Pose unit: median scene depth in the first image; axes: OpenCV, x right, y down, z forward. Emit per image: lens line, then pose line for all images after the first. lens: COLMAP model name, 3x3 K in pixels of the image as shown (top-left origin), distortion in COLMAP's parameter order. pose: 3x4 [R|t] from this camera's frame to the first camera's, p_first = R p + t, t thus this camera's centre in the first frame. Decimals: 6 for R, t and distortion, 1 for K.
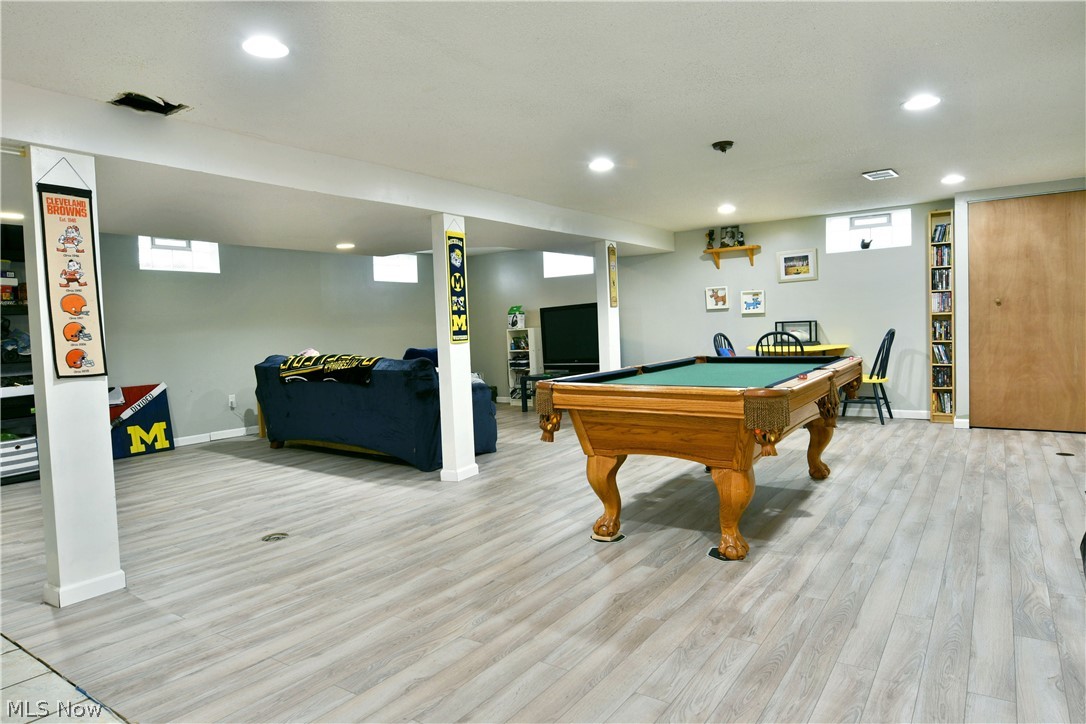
lens RADIAL K [[647.3, 0, 541.1], [0, 647.3, 362.0], [0, 0, 1]] dist [-0.000192, -0.000284]
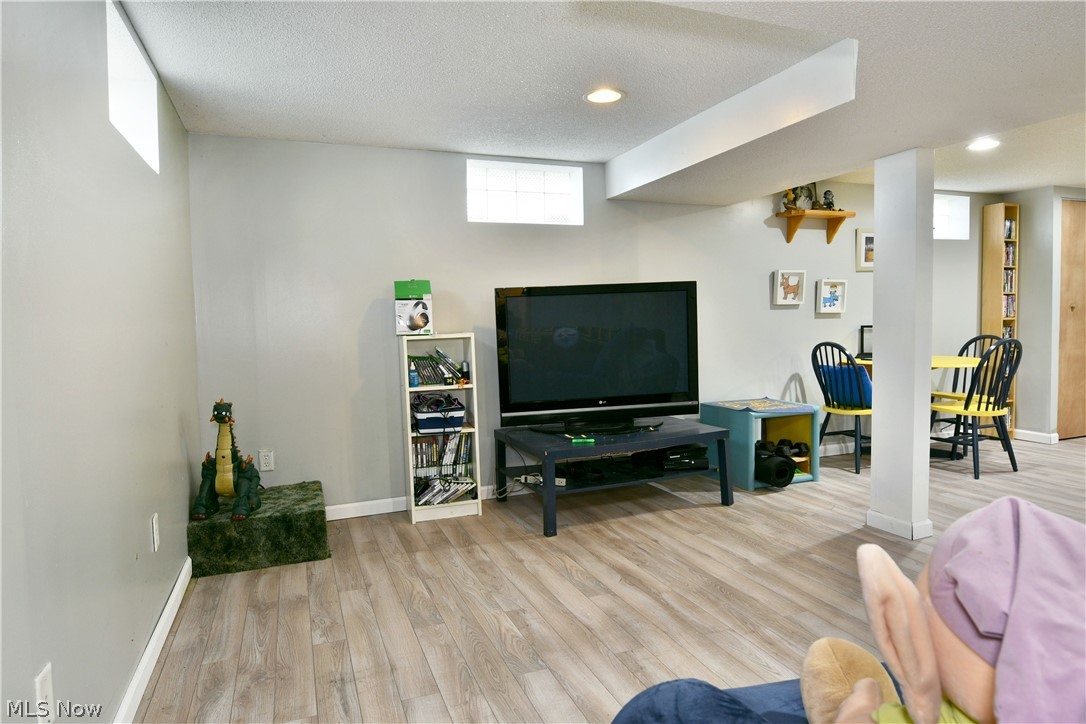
lens RADIAL K [[647.3, 0, 541.1], [0, 647.3, 362.0], [0, 0, 1]] dist [-0.000192, -0.000284]
pose [[0.552867, -0.031138, 0.832687, -0.417372], [0.045765, 0.998928, 0.006968, -0.042276], [-0.832011, 0.034256, 0.553700, 0.880908]]
